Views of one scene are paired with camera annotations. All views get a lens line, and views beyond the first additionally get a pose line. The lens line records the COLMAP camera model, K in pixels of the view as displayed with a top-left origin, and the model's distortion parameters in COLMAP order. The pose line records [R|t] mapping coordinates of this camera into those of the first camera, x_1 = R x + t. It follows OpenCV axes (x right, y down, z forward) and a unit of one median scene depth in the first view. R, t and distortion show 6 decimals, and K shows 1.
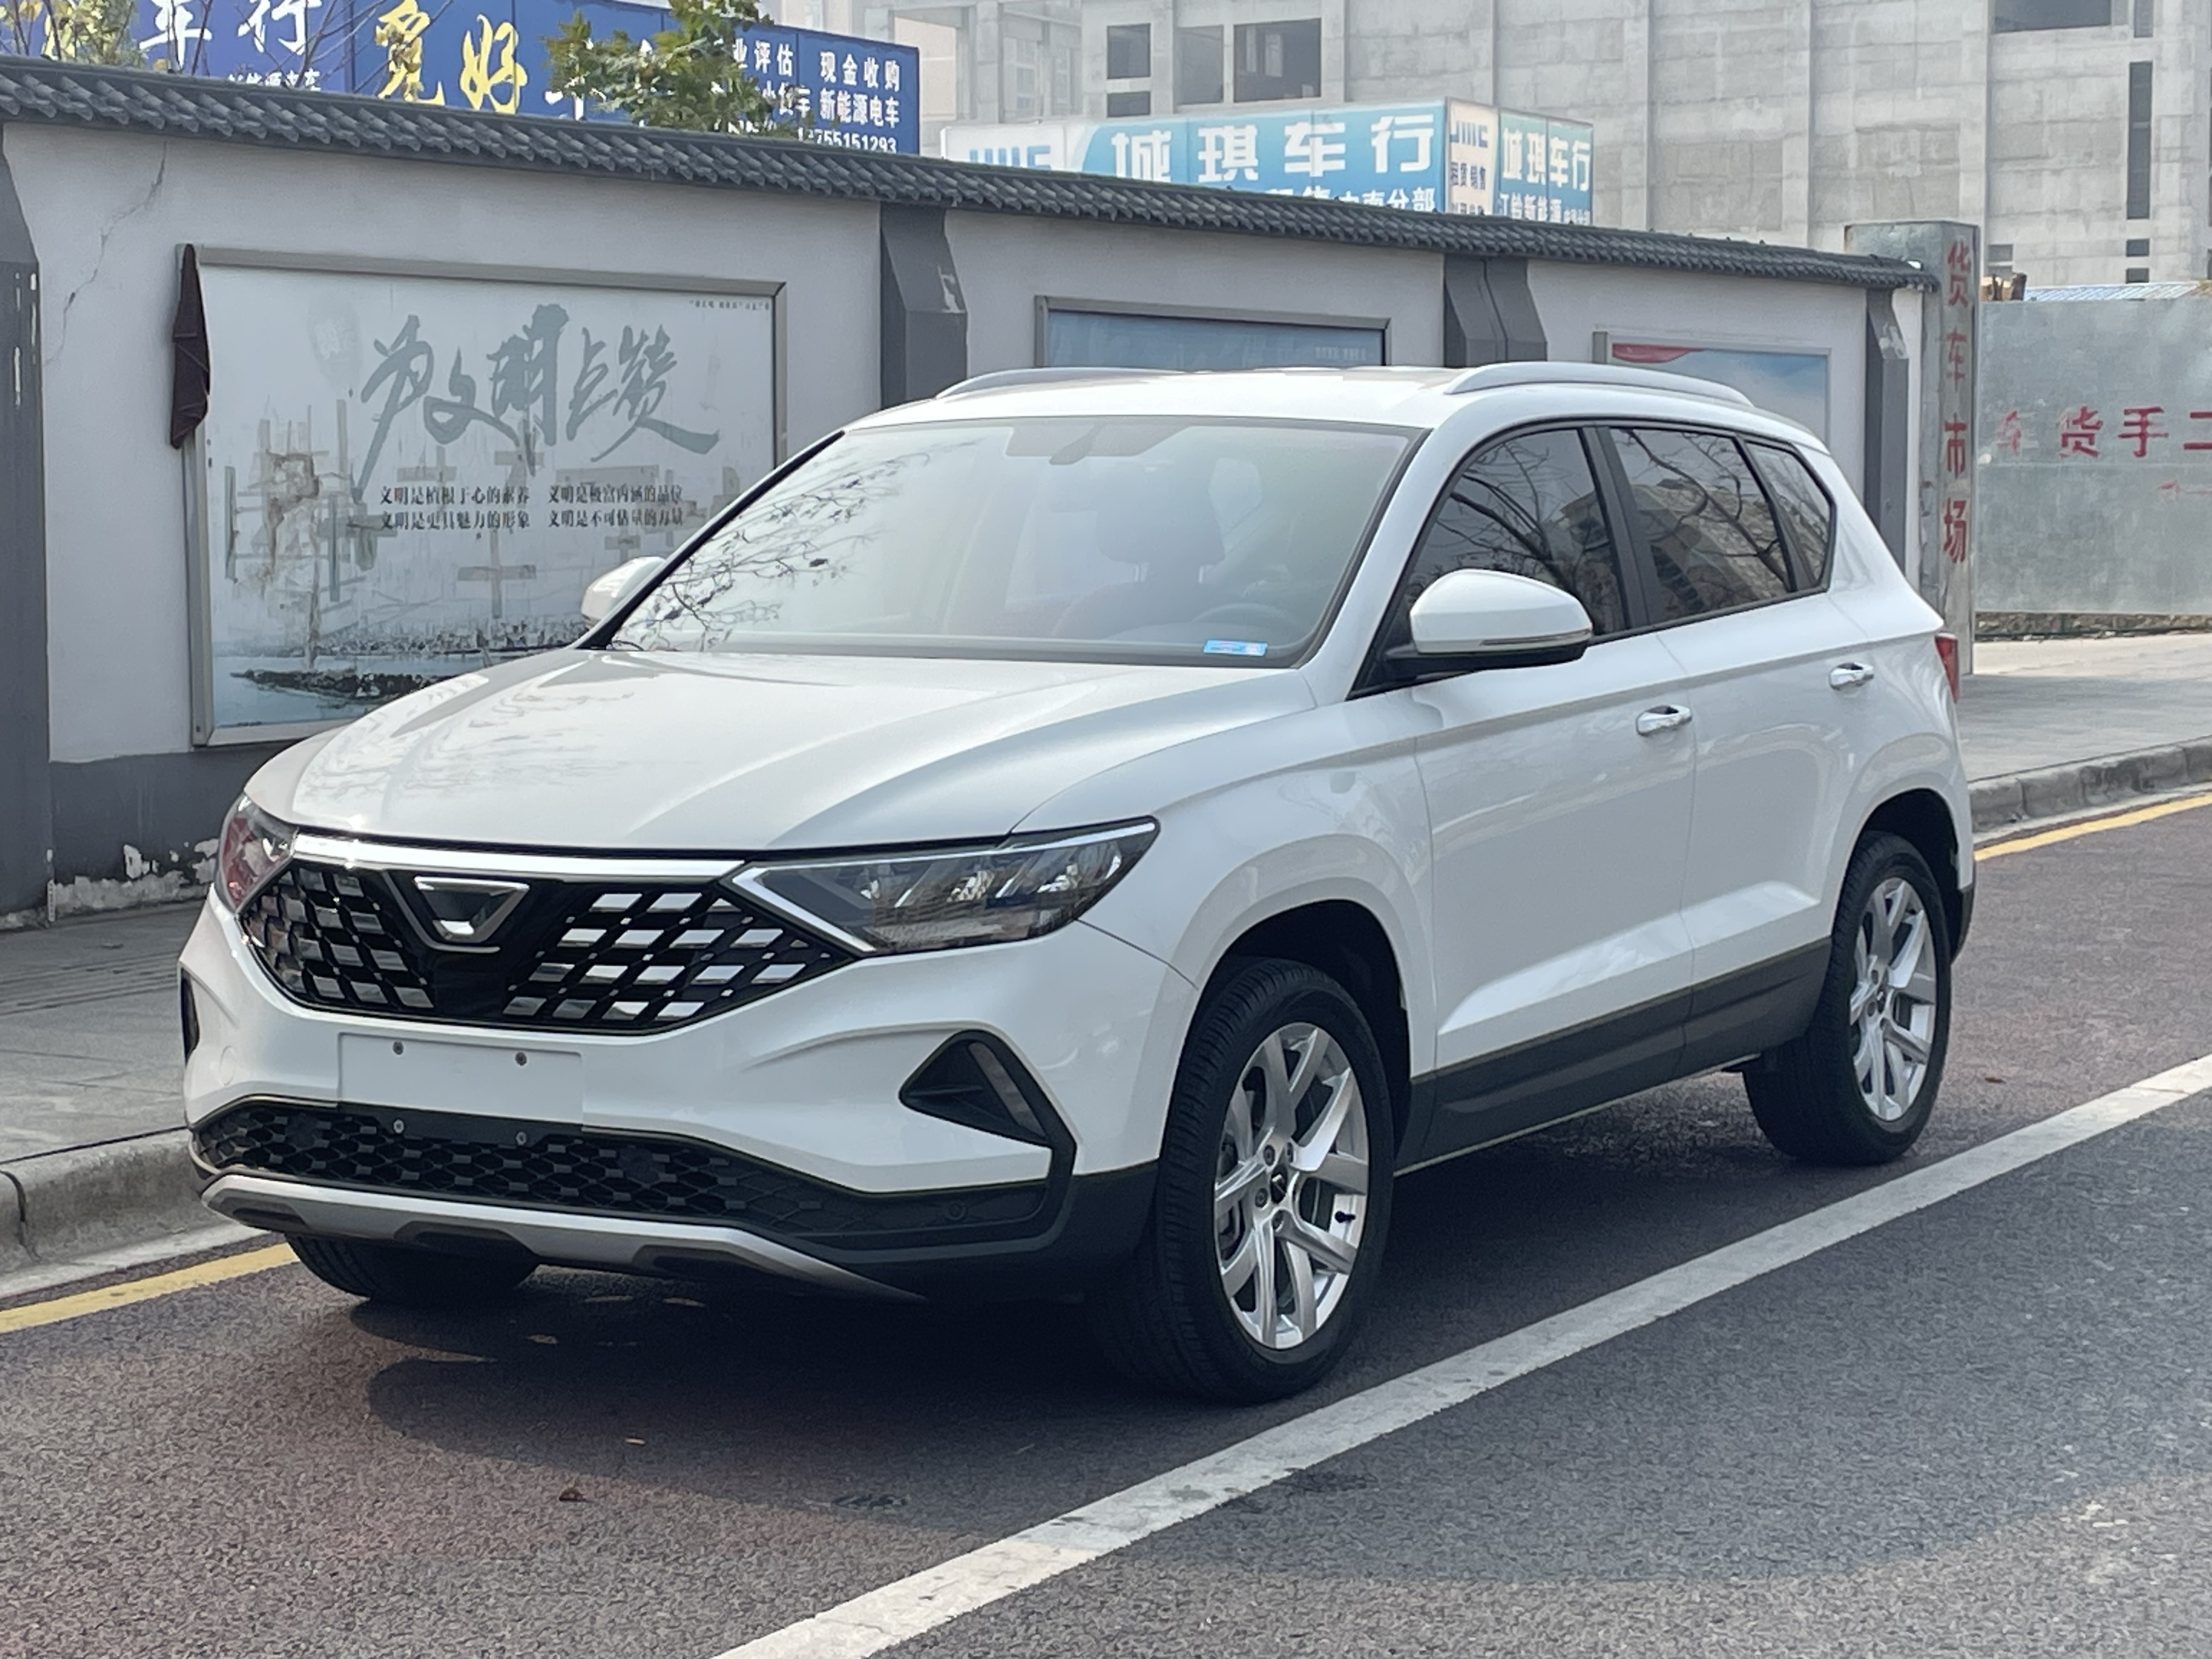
lens RADIAL K [[4282.9, 0, 1106.0], [0, 4282.9, 829.5], [0, 0, 1]] dist [0.161880, 0.075350]
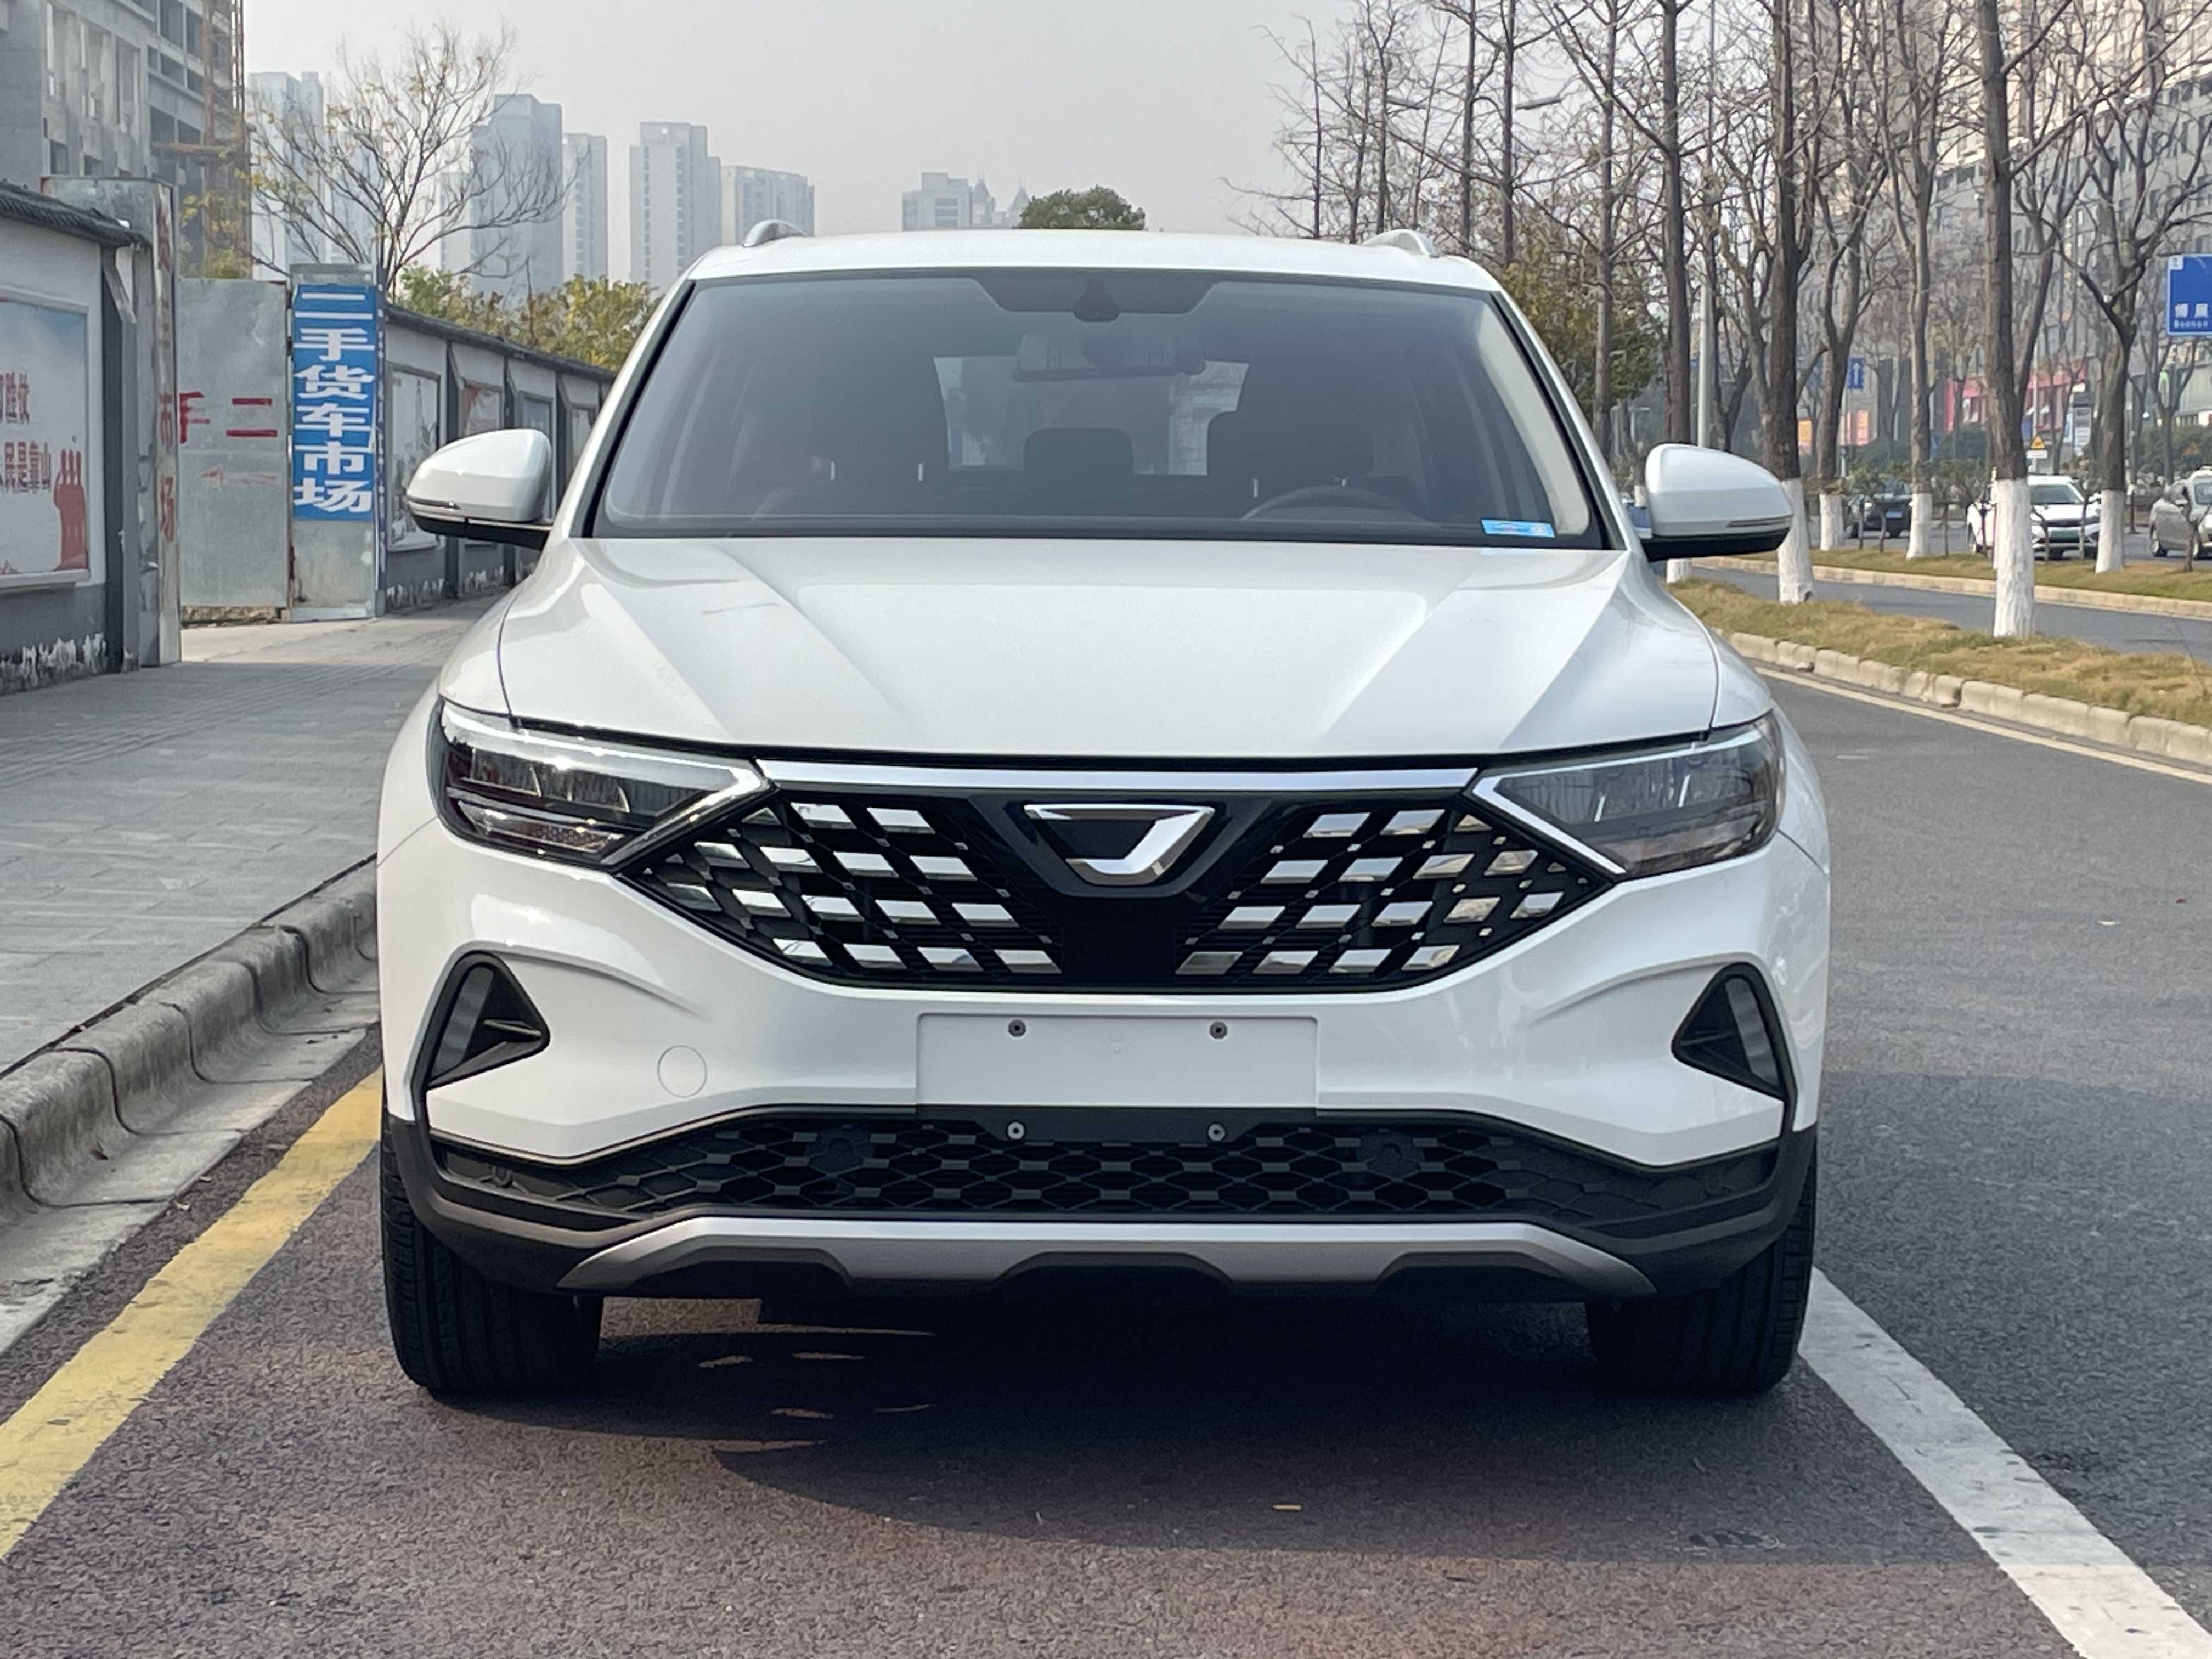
lens RADIAL K [[4386.2, 0, 1106.0], [0, 4386.2, 829.5], [0, 0, 1]] dist [0.024375, 0.043884]
pose [[0.836750, -0.029369, 0.546797, -0.592551], [0.032772, 0.999457, 0.003532, 0.013567], [-0.546604, 0.014964, 0.837257, 0.348397]]
